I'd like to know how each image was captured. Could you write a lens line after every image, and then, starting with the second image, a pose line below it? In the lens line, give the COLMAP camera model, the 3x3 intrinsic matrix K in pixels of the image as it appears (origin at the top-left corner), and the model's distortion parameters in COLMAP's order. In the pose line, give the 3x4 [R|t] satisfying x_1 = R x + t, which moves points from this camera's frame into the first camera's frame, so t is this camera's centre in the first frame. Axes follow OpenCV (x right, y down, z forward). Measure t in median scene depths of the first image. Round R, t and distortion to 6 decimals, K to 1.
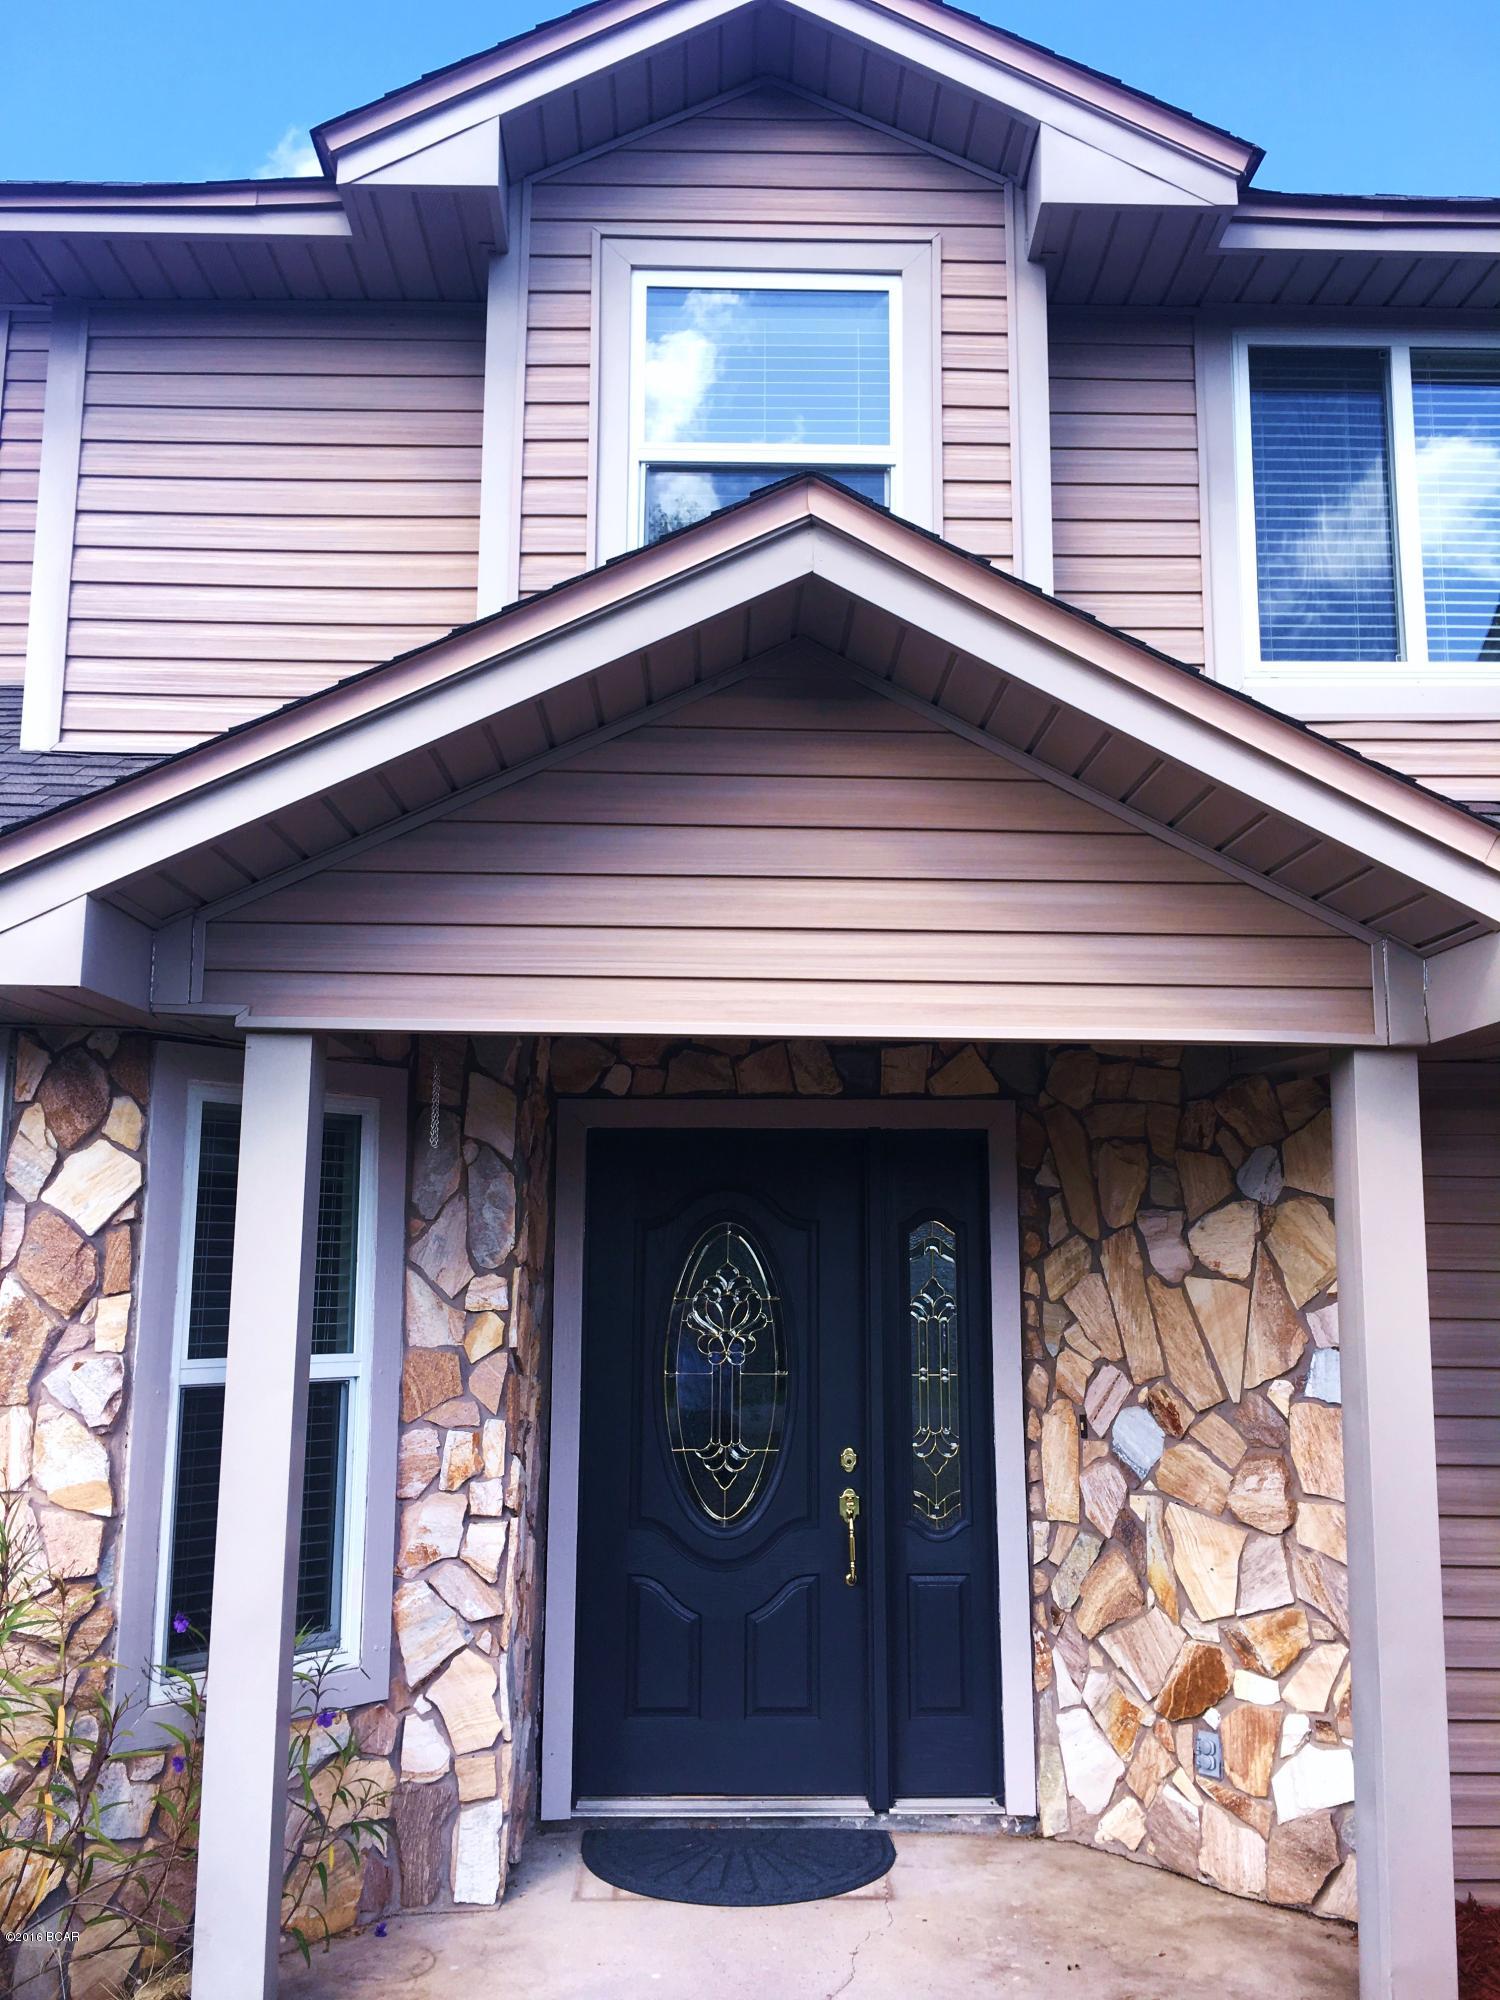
lens RADIAL K [[1701.0, 0, 744.8], [0, 1701.0, 1011.9], [0, 0, 1]] dist [0.062066, -0.077117]
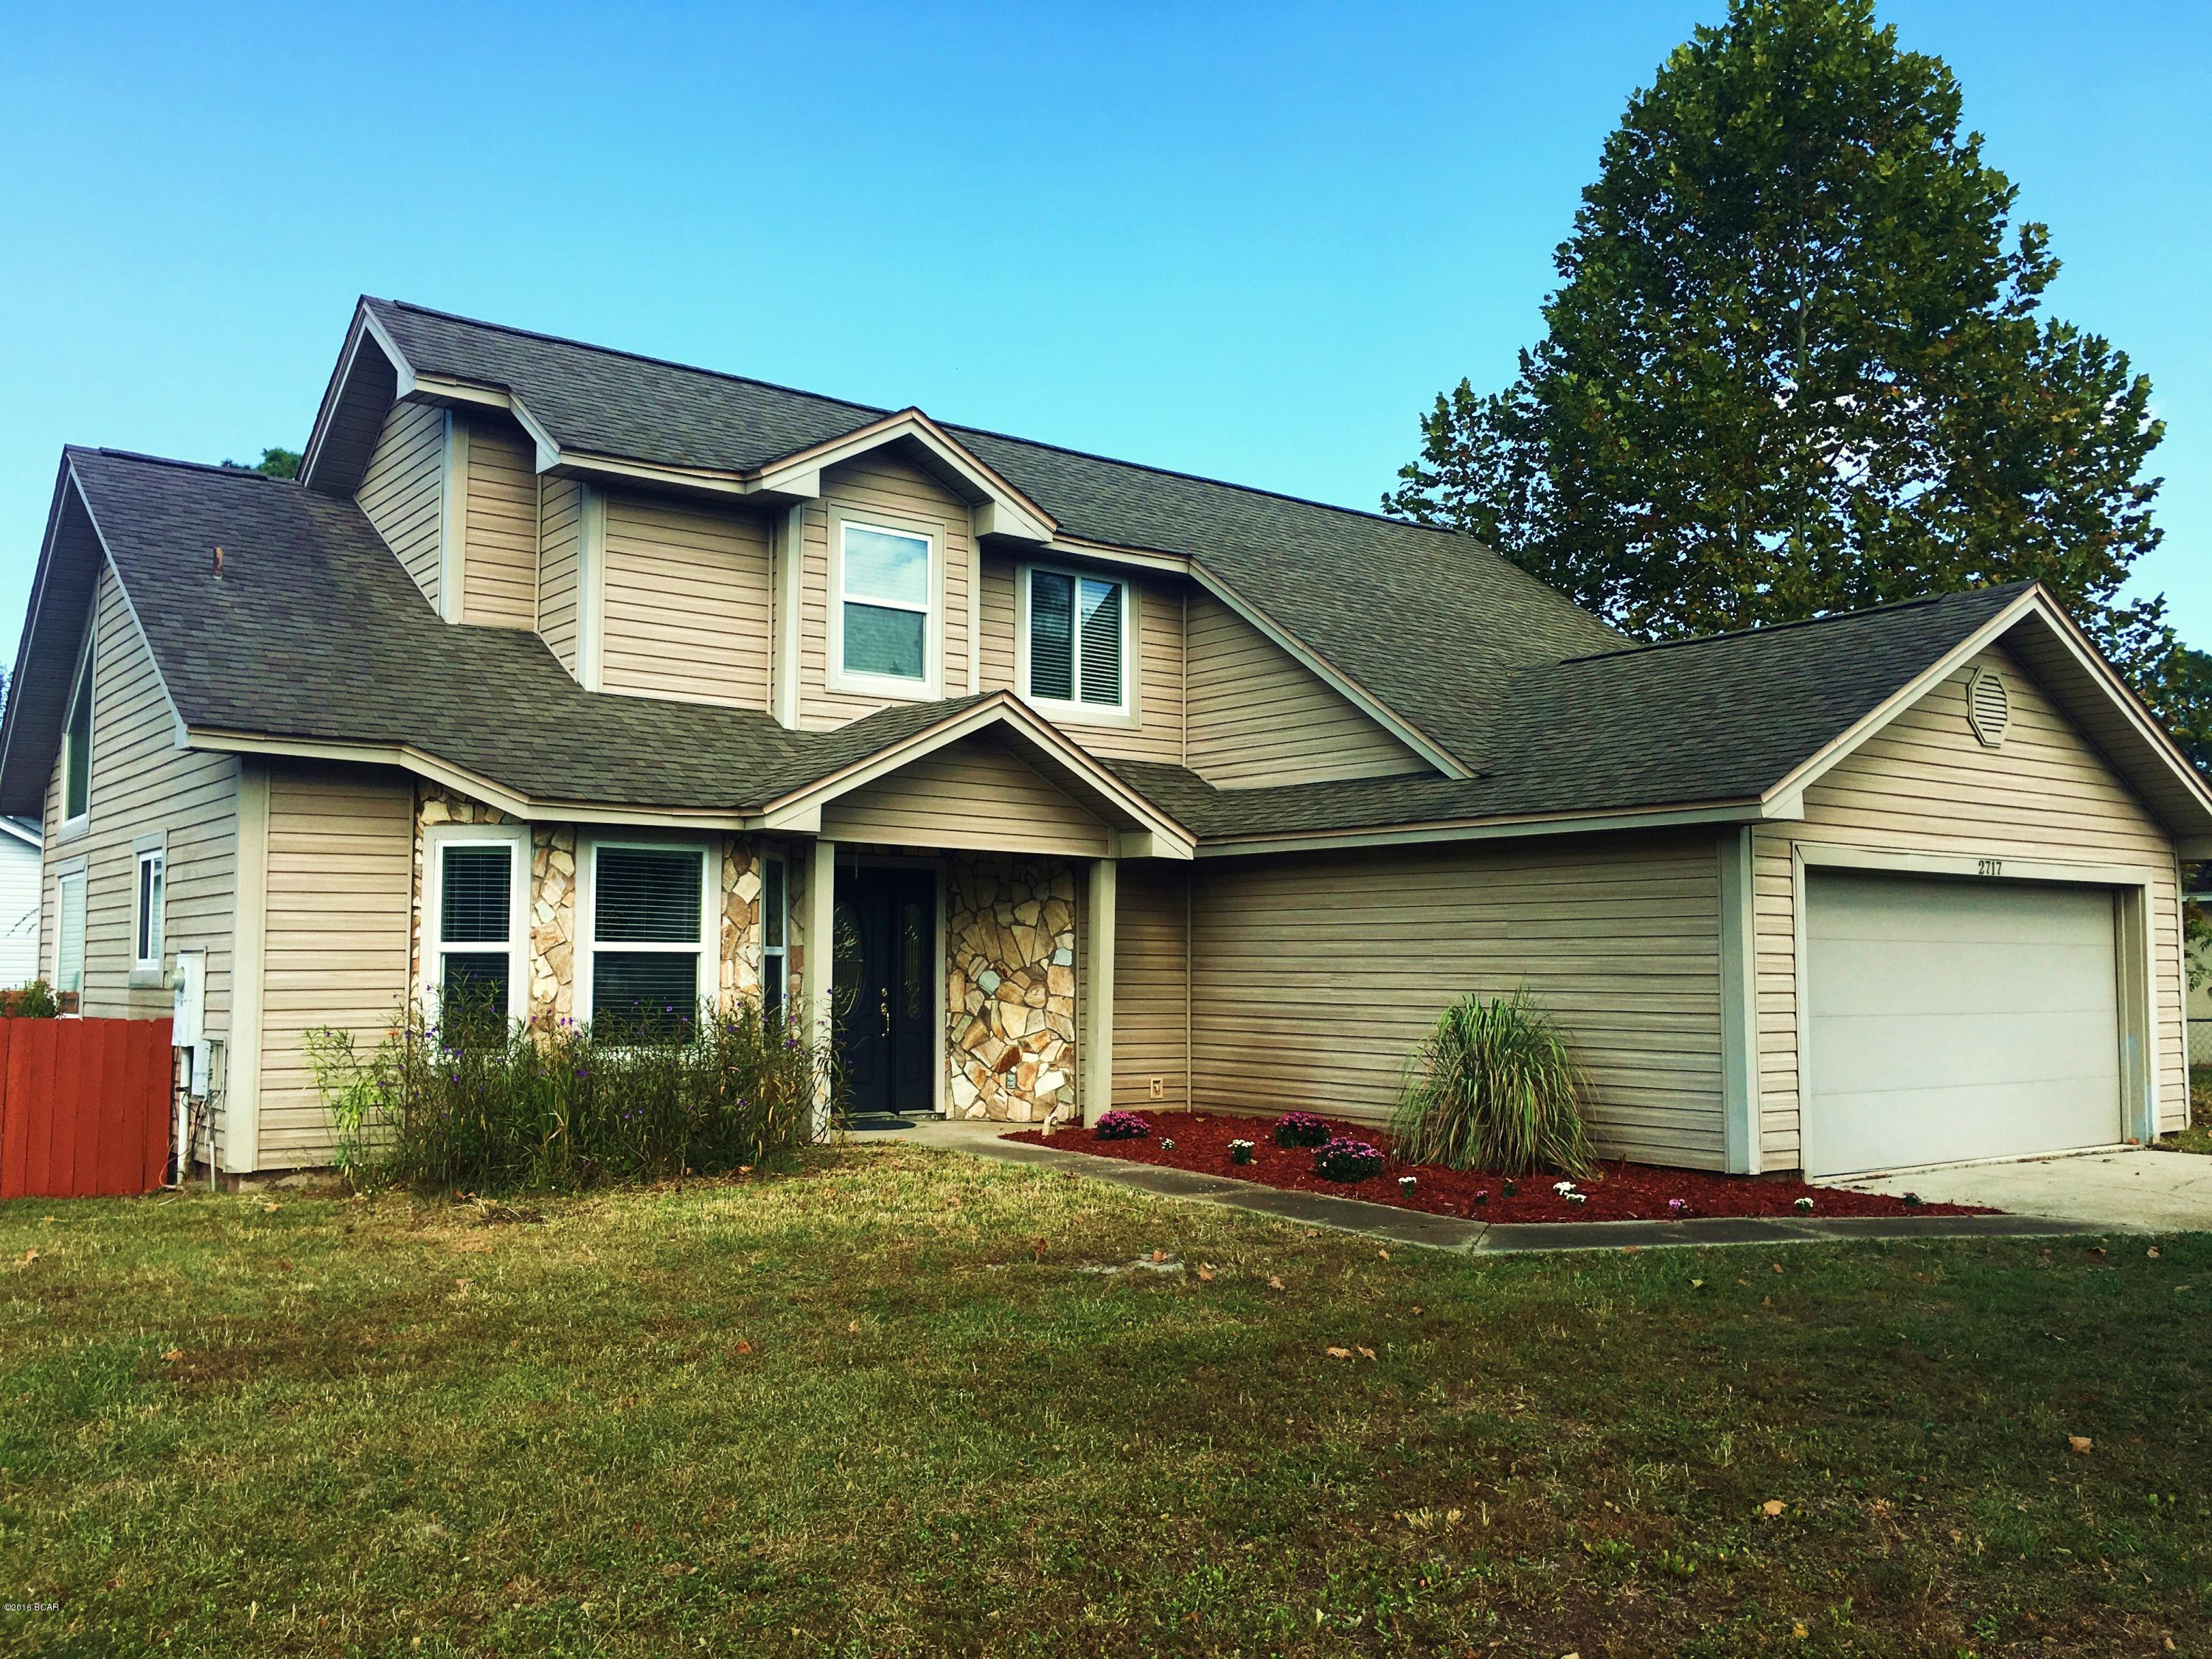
lens RADIAL K [[1881.4, 0, 1104.4], [0, 1881.4, 834.4], [0, 0, 1]] dist [0.062066, -0.077117]
pose [[0.803831, 0.044722, 0.593174, -1.514853], [-0.100238, 0.993094, 0.060963, -0.207620], [-0.586351, -0.108463, 0.802763, -1.632030]]
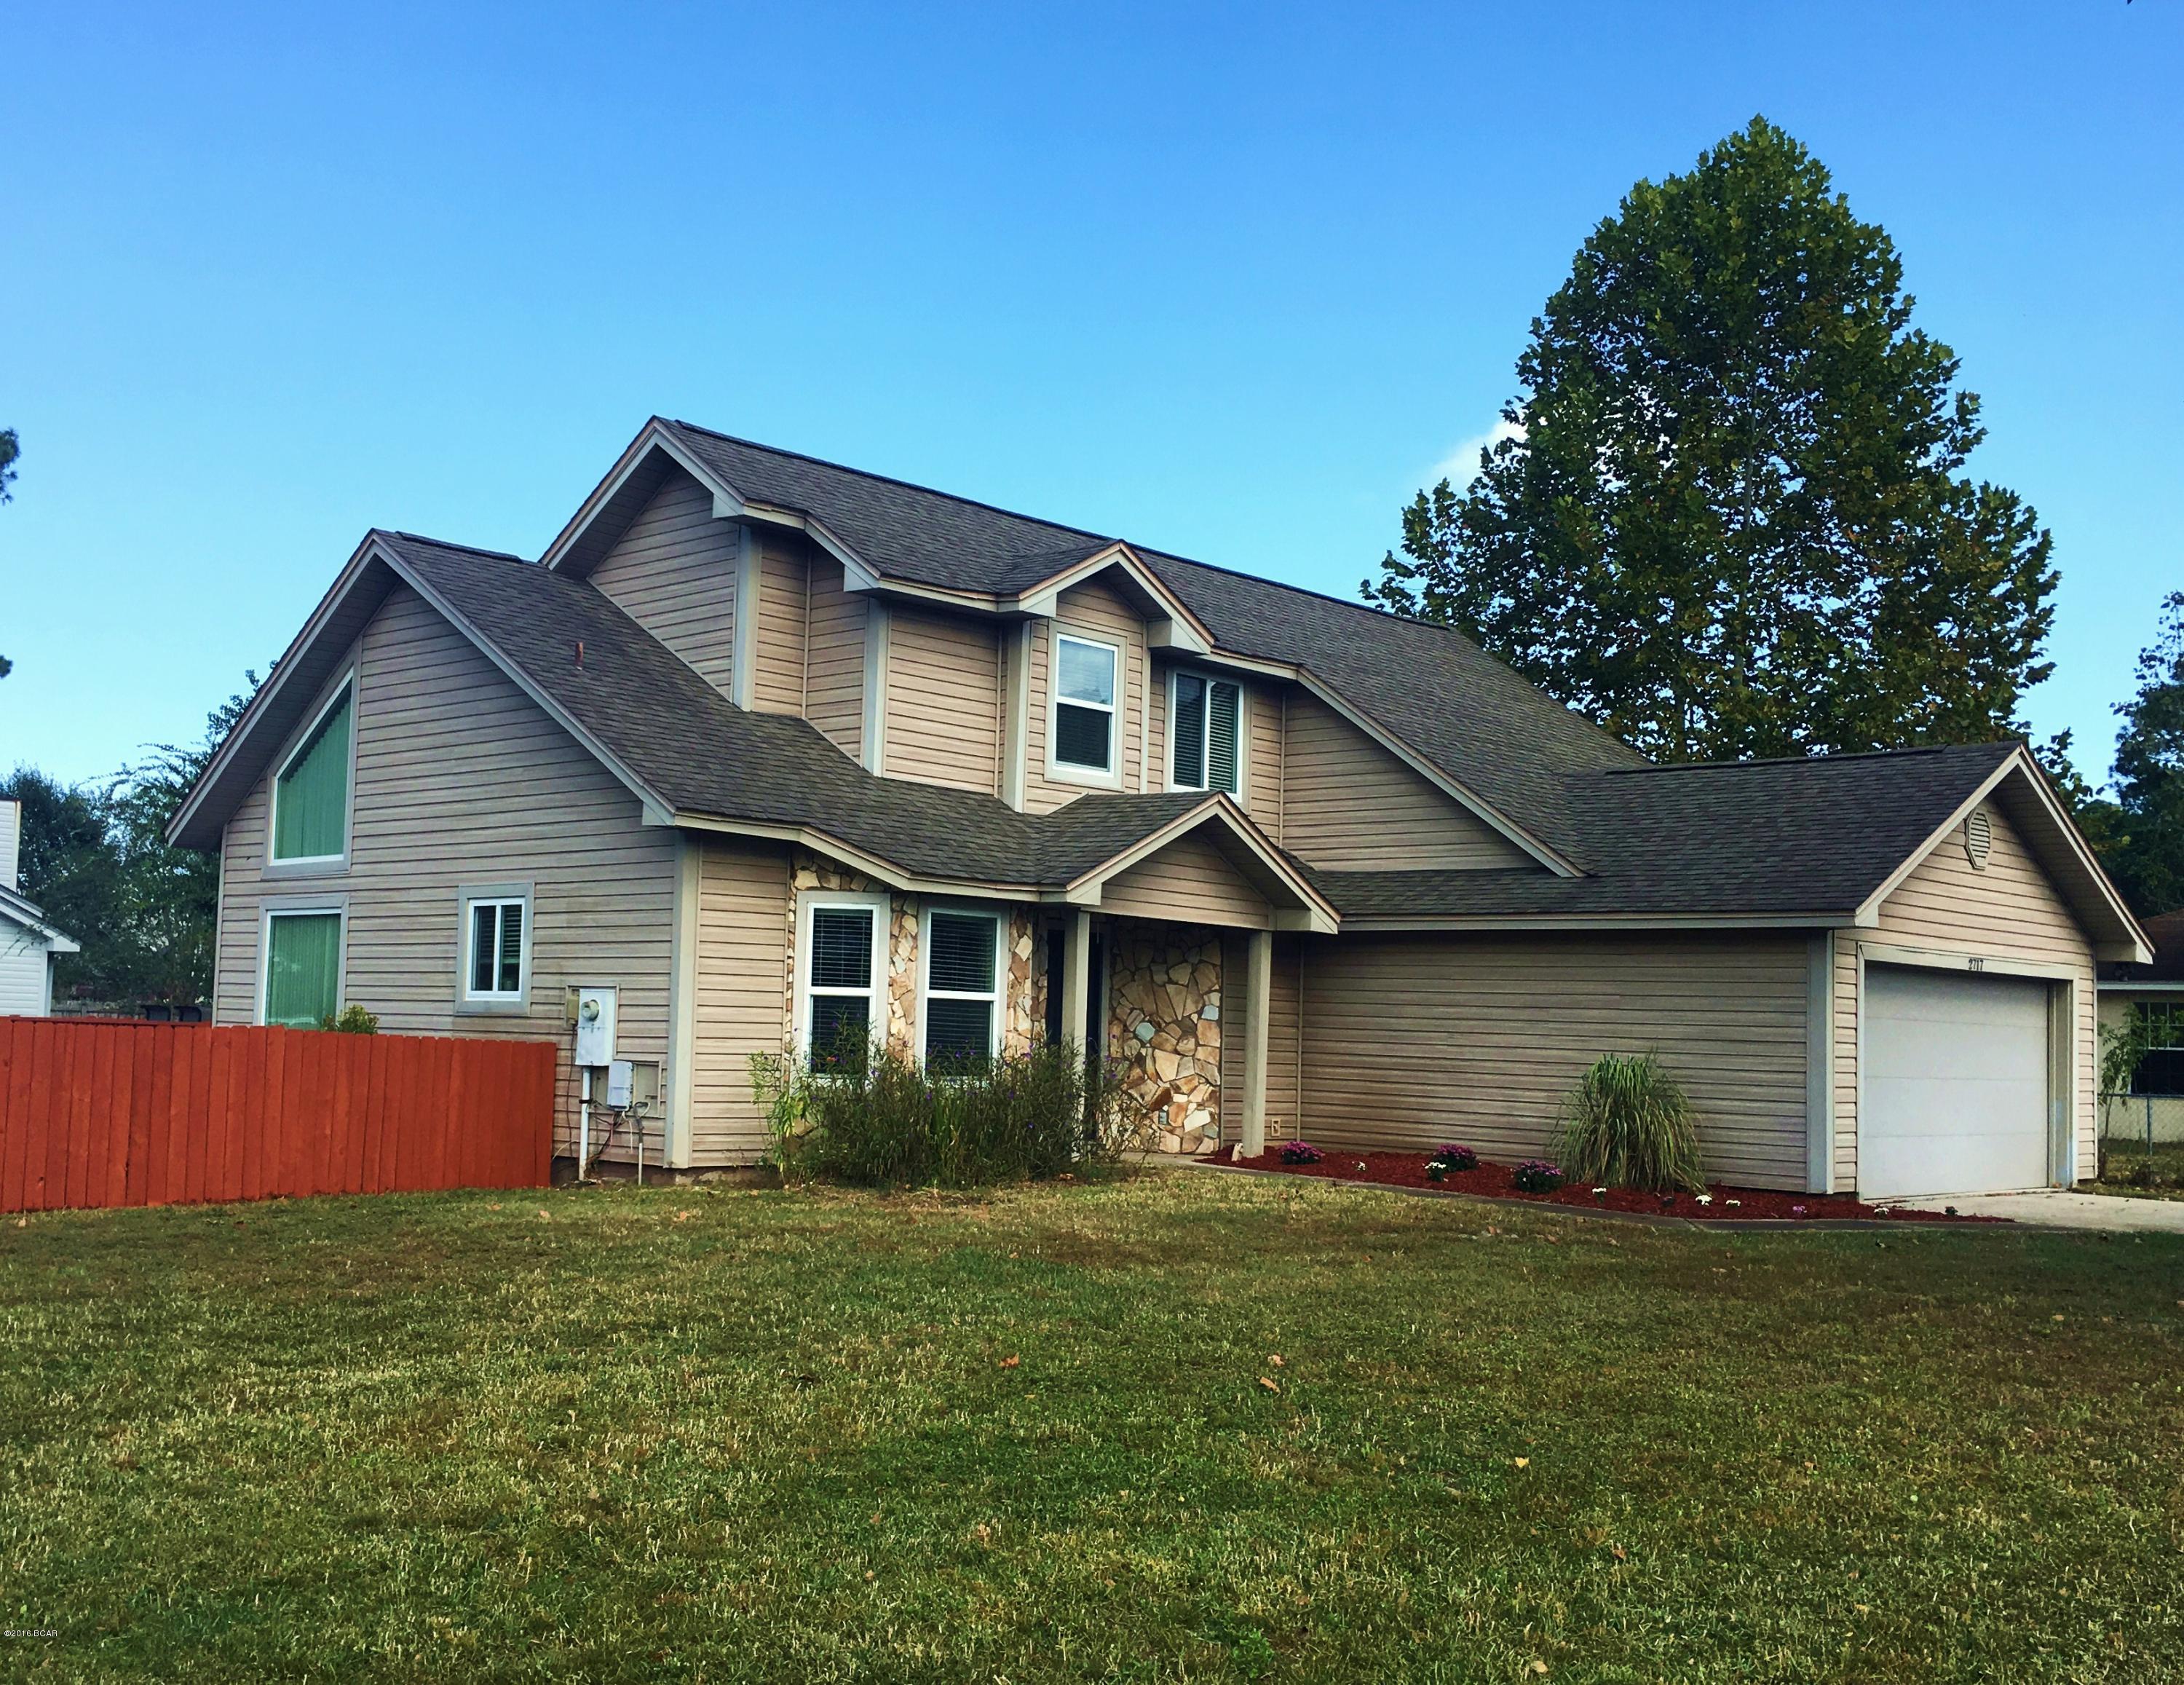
lens RADIAL K [[2255.4, 0, 1043.9], [0, 2255.4, 882.0], [0, 0, 1]] dist [0.043018, 0.000000]
pose [[0.706879, 0.068474, 0.704013, -3.047013], [-0.146575, 0.987879, 0.051088, -0.233405], [-0.691981, -0.139304, 0.708348, -1.941336]]
